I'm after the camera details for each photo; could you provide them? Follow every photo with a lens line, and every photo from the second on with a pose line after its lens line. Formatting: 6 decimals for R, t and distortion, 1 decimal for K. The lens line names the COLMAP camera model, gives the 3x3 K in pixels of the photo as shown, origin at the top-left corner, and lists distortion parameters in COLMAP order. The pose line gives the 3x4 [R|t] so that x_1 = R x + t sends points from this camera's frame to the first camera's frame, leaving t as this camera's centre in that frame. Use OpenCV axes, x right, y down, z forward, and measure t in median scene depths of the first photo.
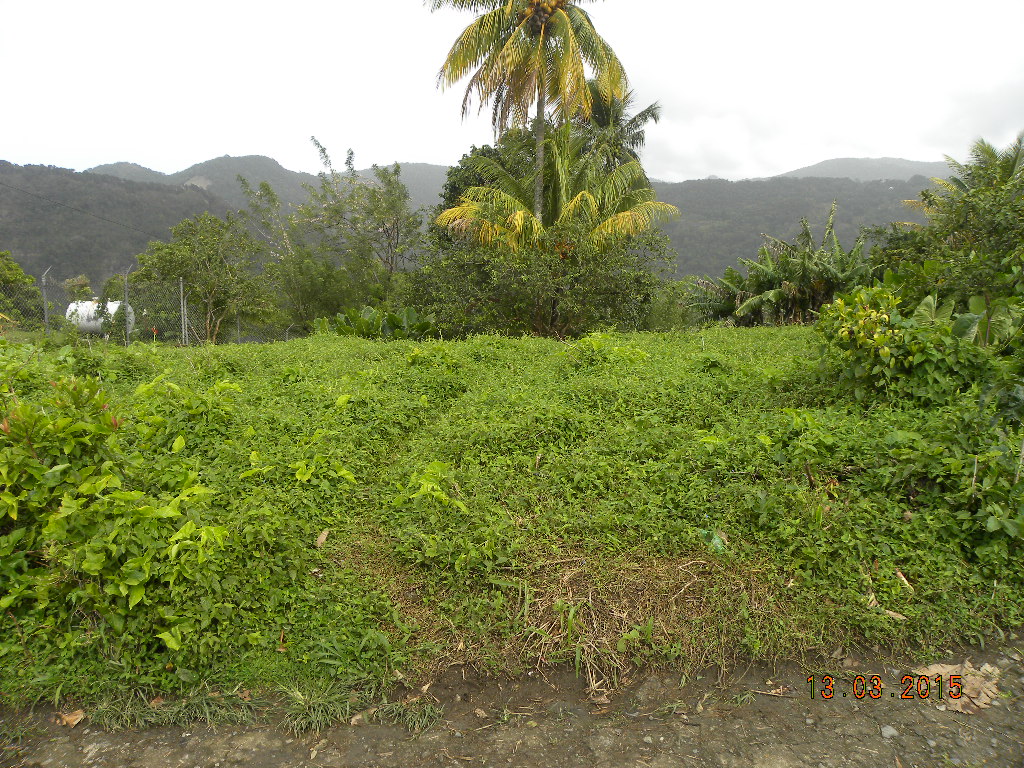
lens RADIAL K [[774.9, 0, 512.0], [0, 774.9, 384.0], [0, 0, 1]] dist [-0.162101, 0.106262]
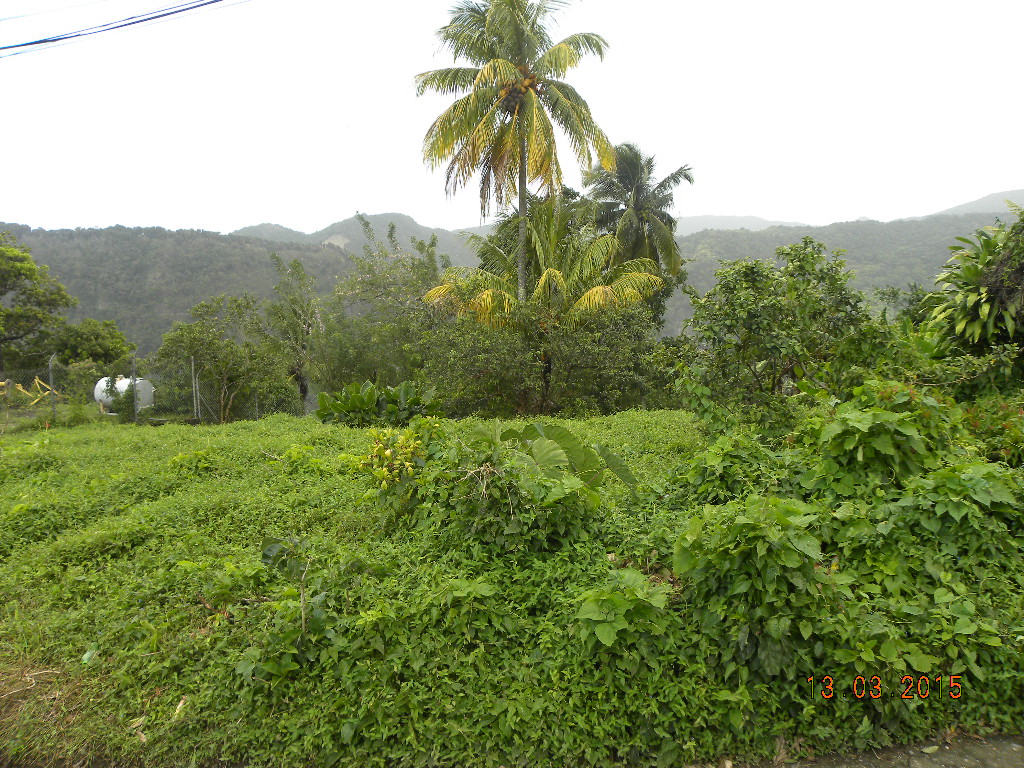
lens RADIAL K [[796.8, 0, 512.0], [0, 796.8, 384.0], [0, 0, 1]] dist [-0.158324, 0.111585]
pose [[0.984844, -0.008739, -0.173224, 0.203078], [-0.003382, 0.997572, -0.069558, -0.025340], [0.173412, 0.069090, 0.982423, -0.016845]]
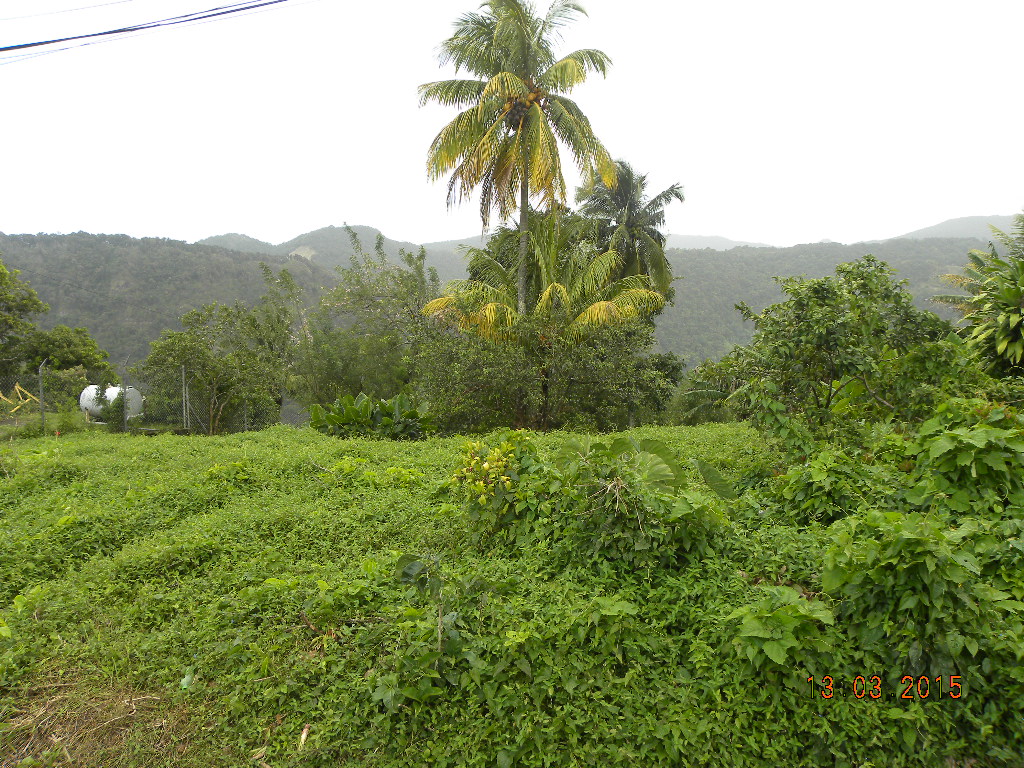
lens RADIAL K [[796.8, 0, 512.0], [0, 796.8, 384.0], [0, 0, 1]] dist [-0.158324, 0.111585]
pose [[0.991492, 0.002712, -0.130137, 0.158353], [-0.014413, 0.995923, -0.089053, -0.024372], [0.129365, 0.090171, 0.987489, -0.016868]]
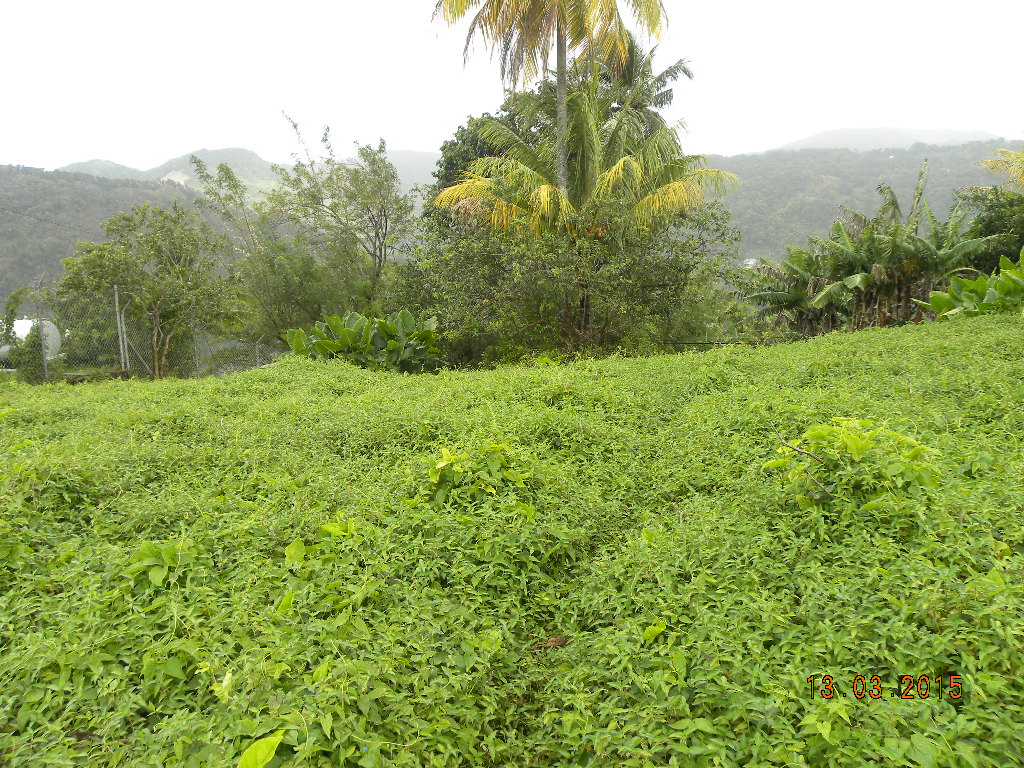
lens RADIAL K [[796.8, 0, 512.0], [0, 796.8, 384.0], [0, 0, 1]] dist [-0.158324, 0.111585]
pose [[0.999278, -0.037647, 0.005037, -0.030640], [0.037576, 0.999201, 0.013619, -0.033477], [-0.005545, -0.013420, 0.999895, 0.185111]]
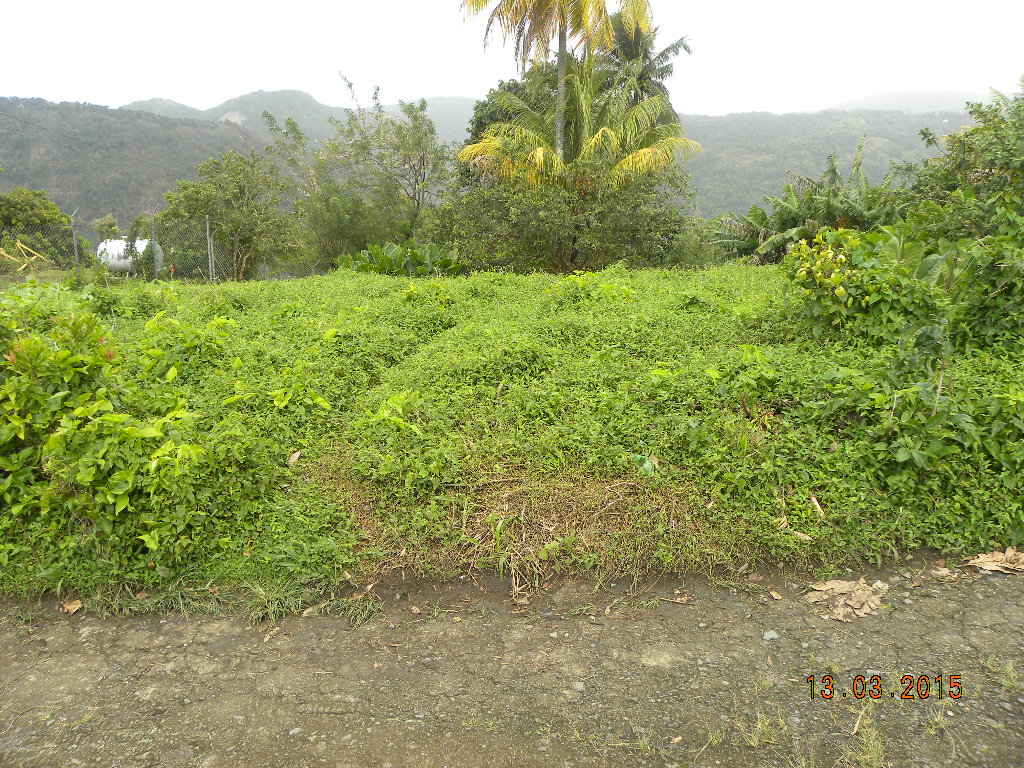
lens RADIAL K [[777.3, 0, 512.0], [0, 777.3, 384.0], [0, 0, 1]] dist [-0.161744, 0.106375]
pose [[0.998862, 0.008541, -0.046925, 0.021918], [-0.004700, 0.996674, 0.081351, 0.000408], [0.047464, -0.081038, 0.995580, -0.016124]]
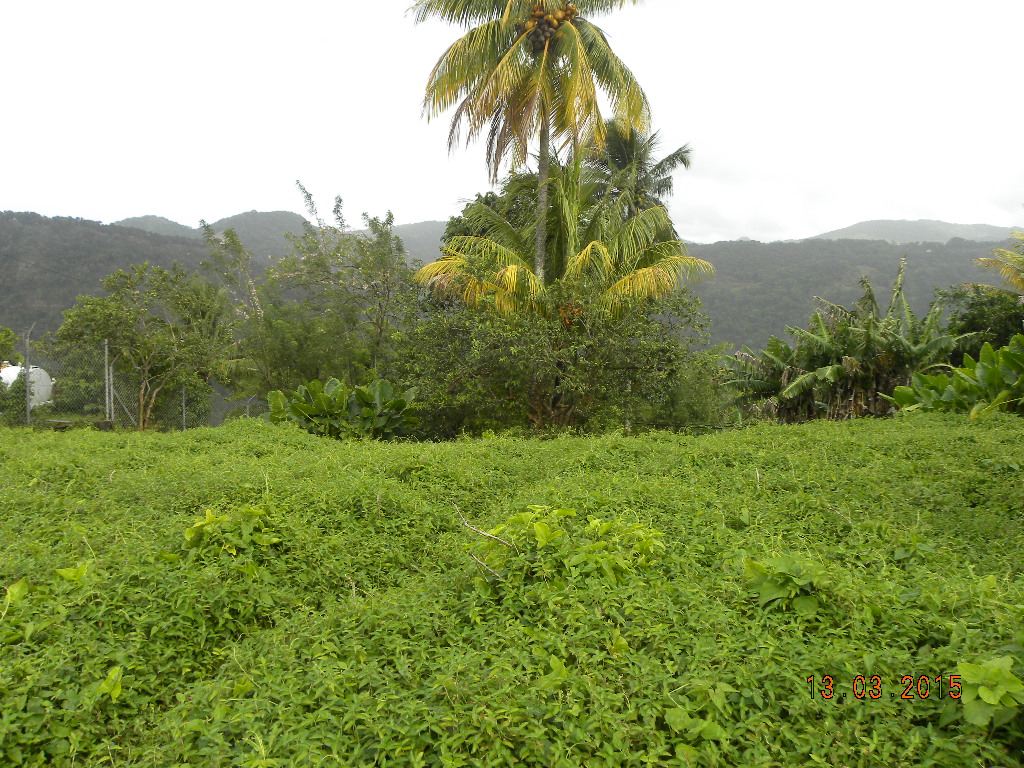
lens RADIAL K [[793.7, 0, 512.0], [0, 793.7, 384.0], [0, 0, 1]] dist [-0.157496, 0.106732]
pose [[0.999328, 0.016432, -0.032777, 0.034782], [-0.018975, 0.996705, -0.078855, -0.034281], [0.031374, 0.079424, 0.996347, 0.175381]]
